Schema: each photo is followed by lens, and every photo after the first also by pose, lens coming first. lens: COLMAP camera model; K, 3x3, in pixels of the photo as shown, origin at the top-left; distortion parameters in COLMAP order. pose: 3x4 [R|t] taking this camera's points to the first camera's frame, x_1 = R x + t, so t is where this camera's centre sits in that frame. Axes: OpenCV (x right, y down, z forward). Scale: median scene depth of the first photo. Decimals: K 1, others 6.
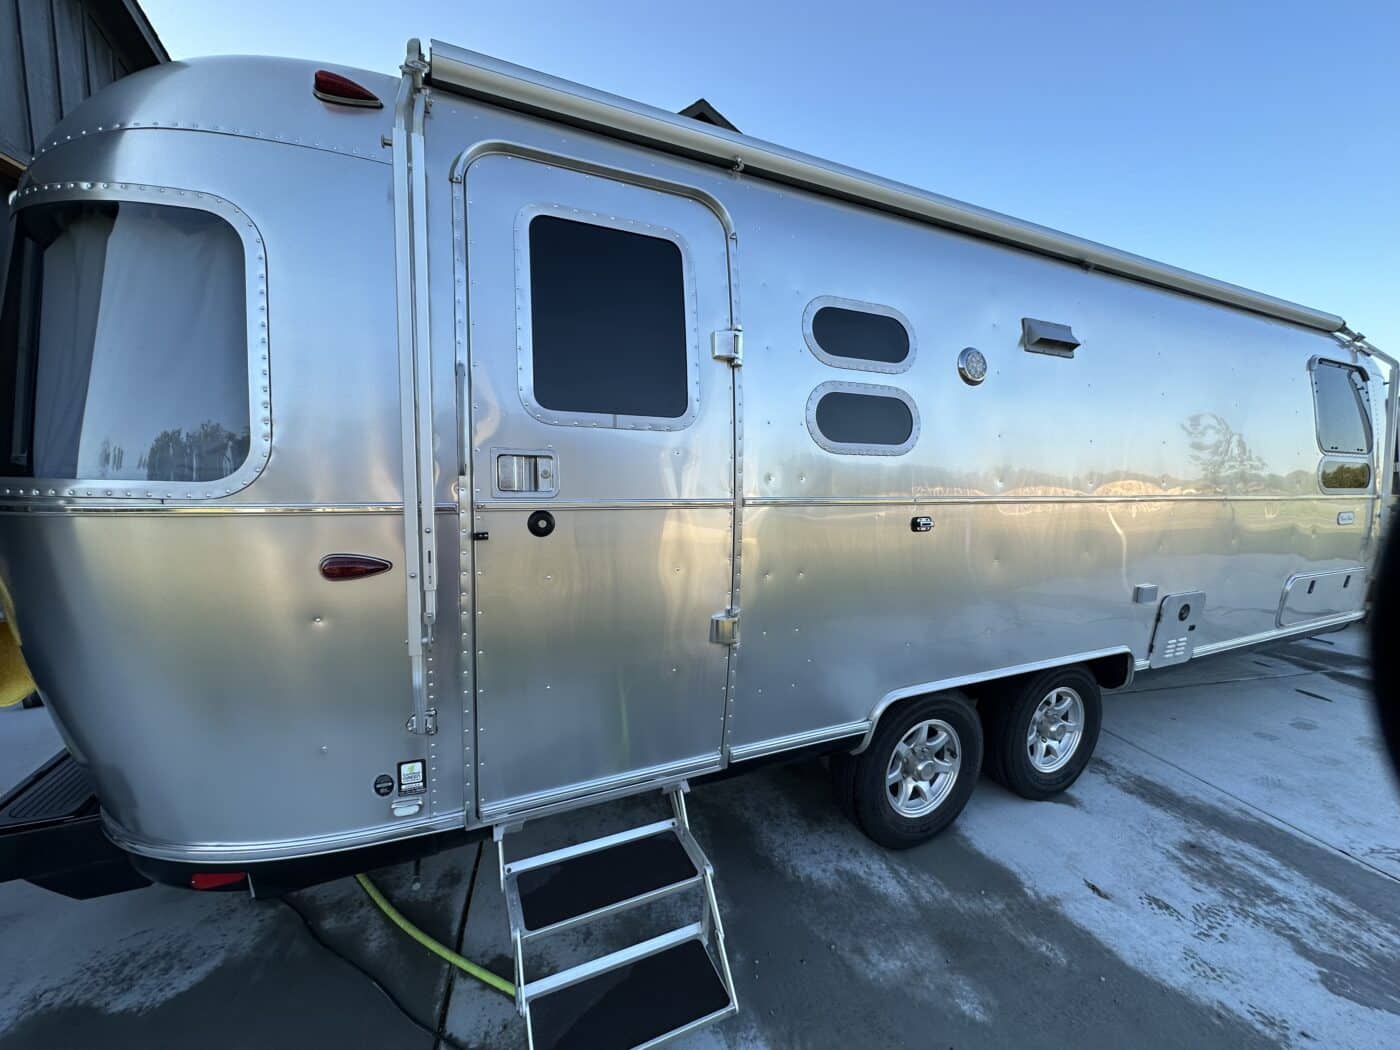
lens RADIAL K [[562.8, 0, 701.6], [0, 562.8, 518.4], [0, 0, 1]] dist [-0.003537, 0.000453]
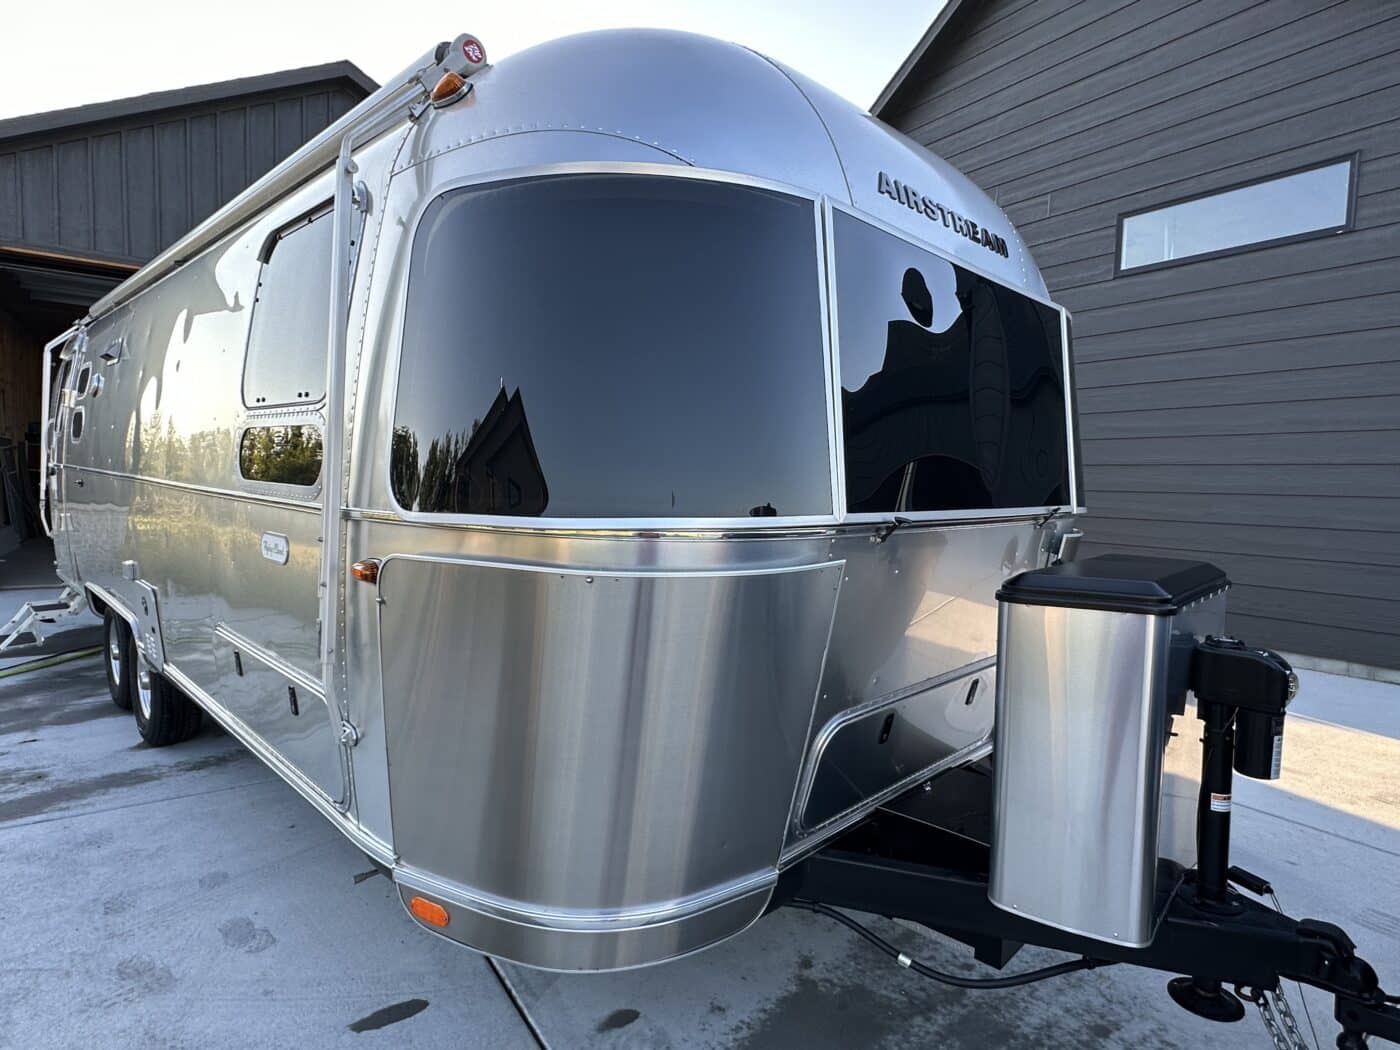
lens RADIAL K [[771.4, 0, 699.8], [0, 771.4, 526.8], [0, 0, 1]] dist [-0.008020, -0.000989]
pose [[0.358796, 0.067119, -0.931000, 2.897302], [-0.114454, 0.993048, 0.027483, -0.120933], [0.926372, 0.096696, 0.363984, 1.701613]]
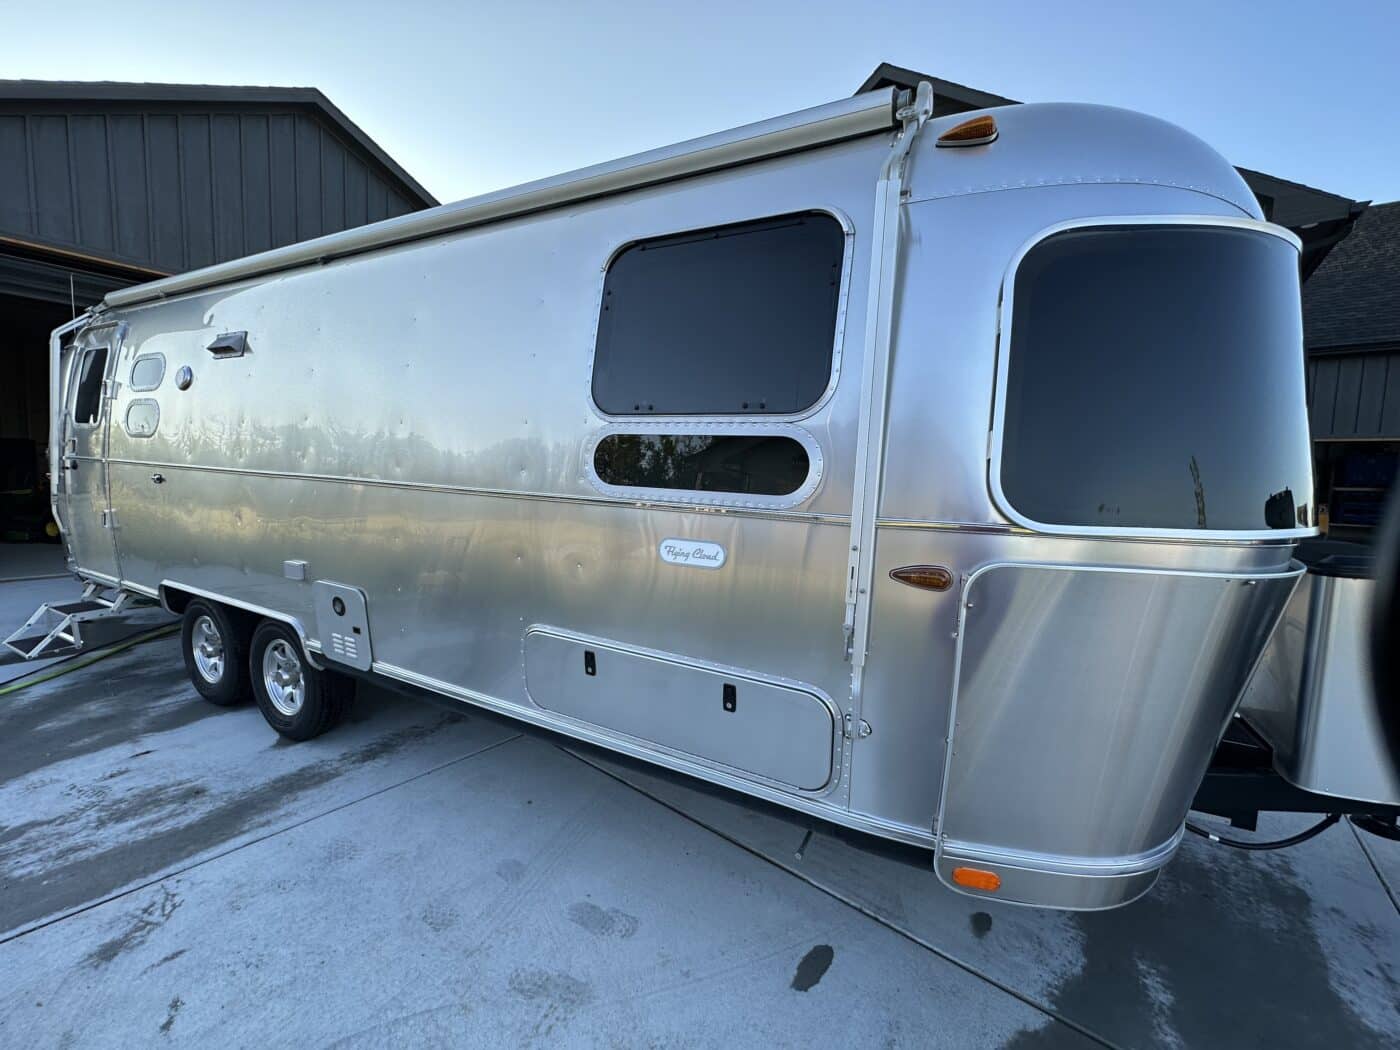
lens RADIAL K [[562.8, 0, 698.9], [0, 562.8, 515.6], [0, 0, 1]] dist [-0.003537, 0.000453]
pose [[0.611645, 0.078445, -0.787233, 2.379784], [-0.104589, 0.994356, 0.017824, -0.068176], [0.784188, 0.071434, 0.616398, 1.101875]]
